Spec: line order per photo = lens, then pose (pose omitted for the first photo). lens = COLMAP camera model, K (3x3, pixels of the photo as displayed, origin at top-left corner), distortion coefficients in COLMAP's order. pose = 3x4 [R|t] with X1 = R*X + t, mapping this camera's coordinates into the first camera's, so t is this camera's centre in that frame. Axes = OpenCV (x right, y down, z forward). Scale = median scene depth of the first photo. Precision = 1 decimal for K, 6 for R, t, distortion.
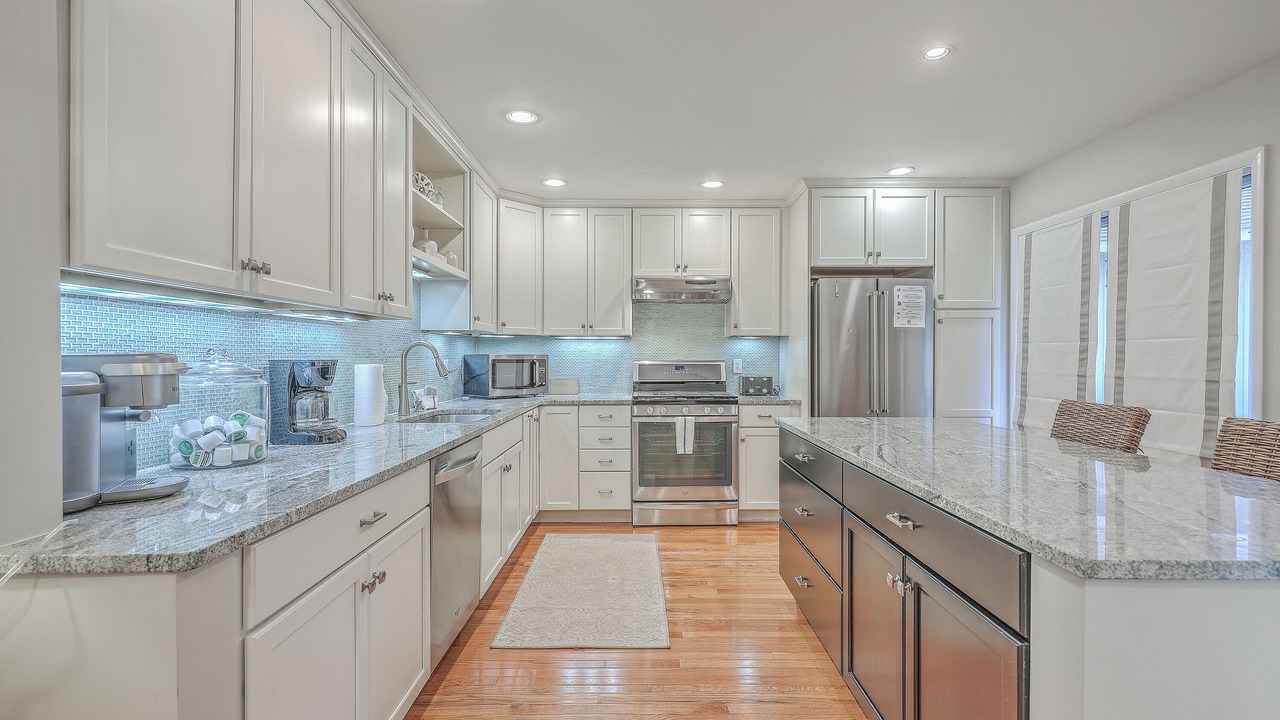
lens RADIAL K [[559.5, 0, 640.0], [0, 559.5, 360.0], [0, 0, 1]] dist [0.001897, 0.000212]
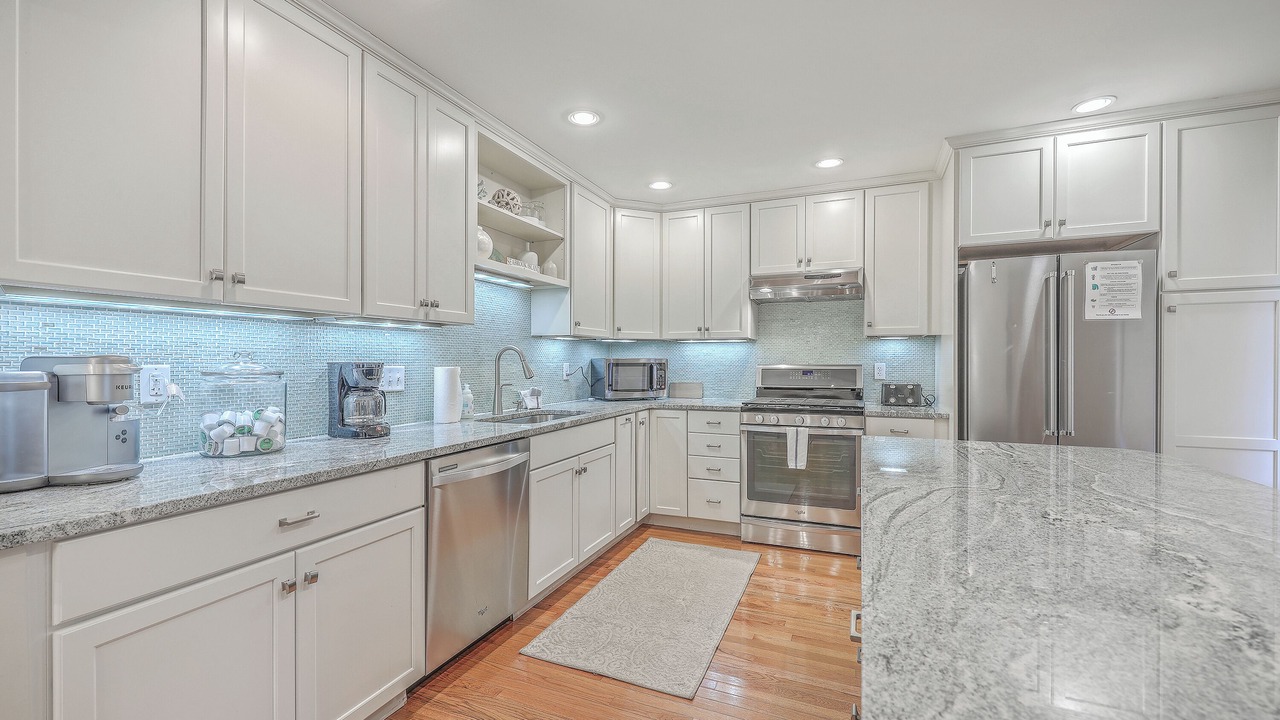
lens RADIAL K [[514.2, 0, 641.1], [0, 514.2, 363.2], [0, 0, 1]] dist [0.000611, 0.000031]
pose [[0.921536, 0.001207, -0.388290, 0.174606], [-0.002138, 0.999996, -0.001967, 0.001194], [0.388286, 0.002642, 0.921535, 0.149137]]
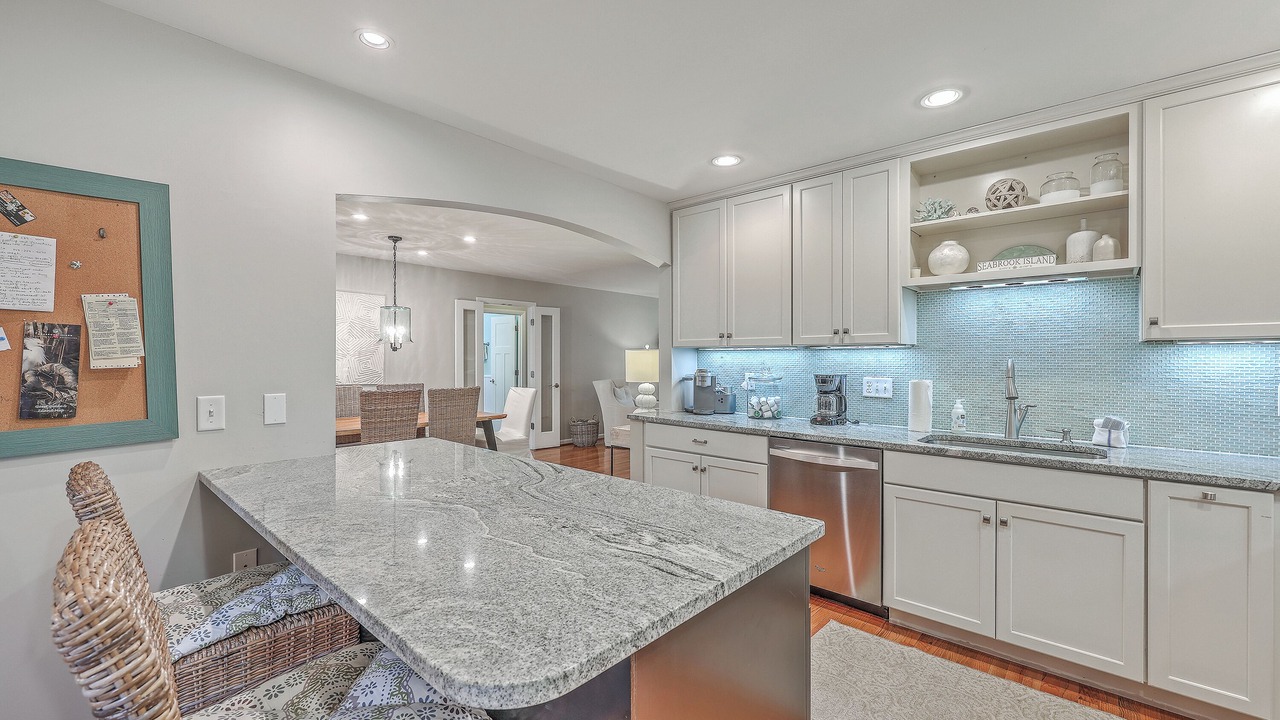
lens RADIAL K [[518.3, 0, 640.6], [0, 518.3, 354.2], [0, 0, 1]] dist [0.001988, 0.000308]
pose [[-0.672057, -0.005015, -0.740483, 0.505622], [-0.002852, 0.999987, -0.004184, -0.028609], [0.740494, -0.000700, -0.672062, 0.887227]]
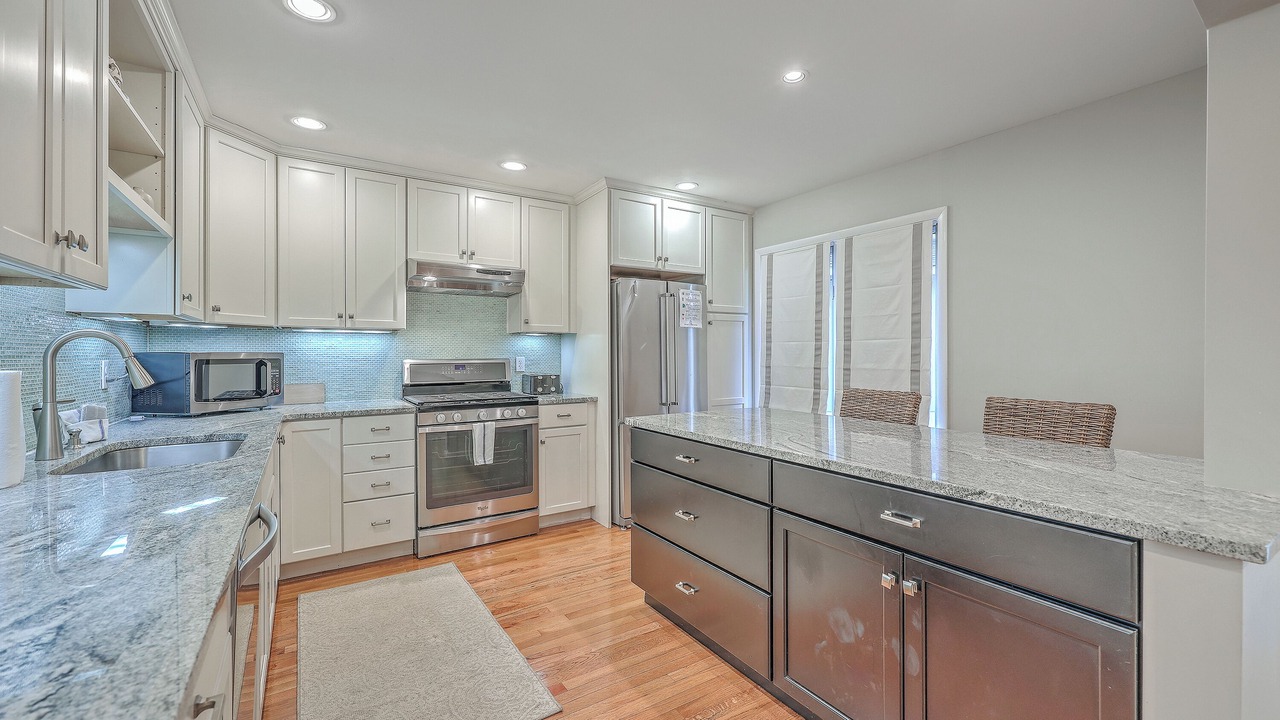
lens RADIAL K [[518.3, 0, 640.6], [0, 518.3, 354.2], [0, 0, 1]] dist [0.001988, 0.000308]
pose [[0.841753, -0.003163, 0.539853, -0.157994], [0.006486, 0.999970, -0.004254, -0.001191], [-0.539824, 0.007082, 0.841748, 0.180929]]
